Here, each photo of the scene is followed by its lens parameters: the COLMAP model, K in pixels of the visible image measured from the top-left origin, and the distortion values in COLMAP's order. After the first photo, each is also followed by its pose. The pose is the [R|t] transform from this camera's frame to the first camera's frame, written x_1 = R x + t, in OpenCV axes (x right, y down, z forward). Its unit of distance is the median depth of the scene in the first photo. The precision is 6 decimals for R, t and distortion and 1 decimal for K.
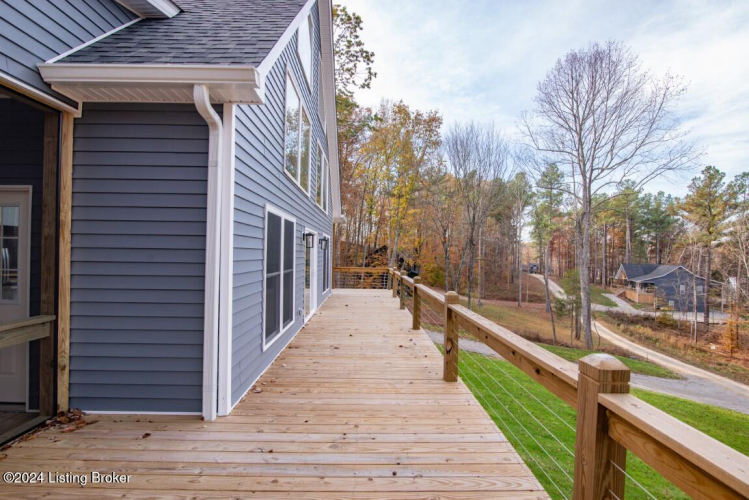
lens RADIAL K [[345.1, 0, 371.5], [0, 345.1, 252.1], [0, 0, 1]] dist [-0.015242, -0.000286]
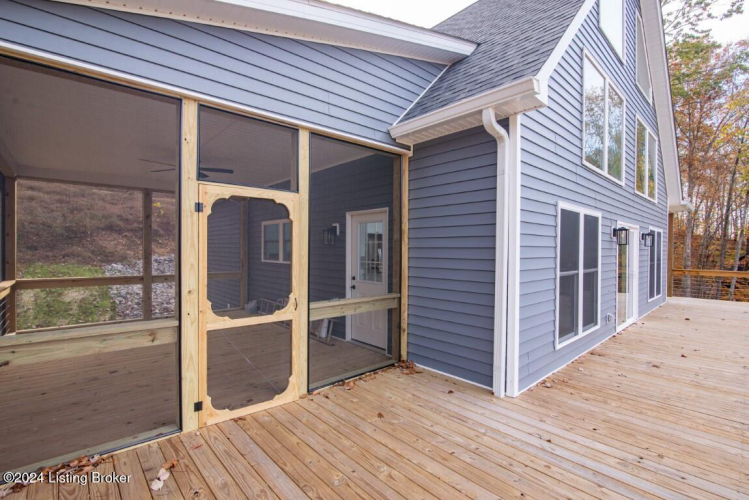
lens RADIAL K [[345.1, 0, 371.5], [0, 345.1, 252.1], [0, 0, 1]] dist [-0.015242, -0.000286]
pose [[0.655136, -0.003948, -0.755501, 0.114632], [0.006776, 0.999977, 0.000650, 0.002823], [0.755480, -0.005545, 0.655148, -0.069057]]
